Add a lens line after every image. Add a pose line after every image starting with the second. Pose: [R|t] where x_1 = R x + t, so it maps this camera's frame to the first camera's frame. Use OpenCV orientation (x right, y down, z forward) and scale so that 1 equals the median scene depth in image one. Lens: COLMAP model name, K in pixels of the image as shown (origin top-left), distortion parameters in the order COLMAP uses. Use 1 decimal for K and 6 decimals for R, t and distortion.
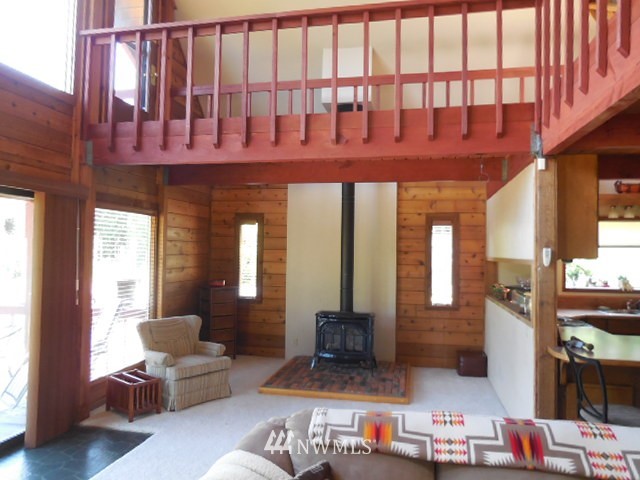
lens RADIAL K [[473.7, 0, 317.3], [0, 473.7, 240.0], [0, 0, 1]] dist [-0.025080, 0.017790]
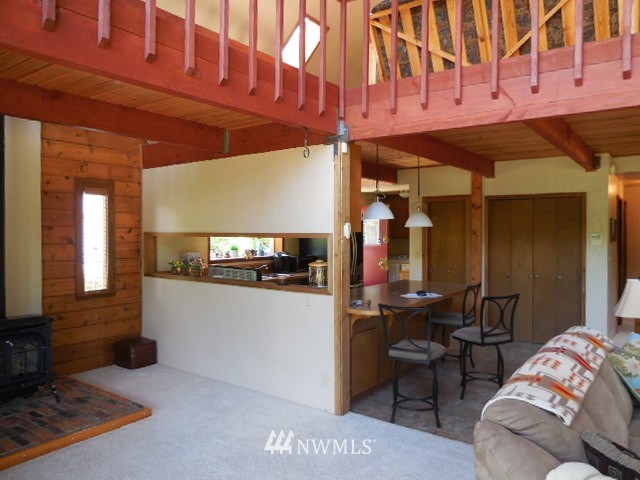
lens RADIAL K [[473.7, 0, 318.9], [0, 473.7, 236.8], [0, 0, 1]] dist [-0.025080, 0.017790]
pose [[0.408763, -0.022376, 0.912366, -0.321760], [-0.019596, 0.999254, 0.033287, 0.008167], [-0.912430, -0.031485, 0.408020, 0.321798]]
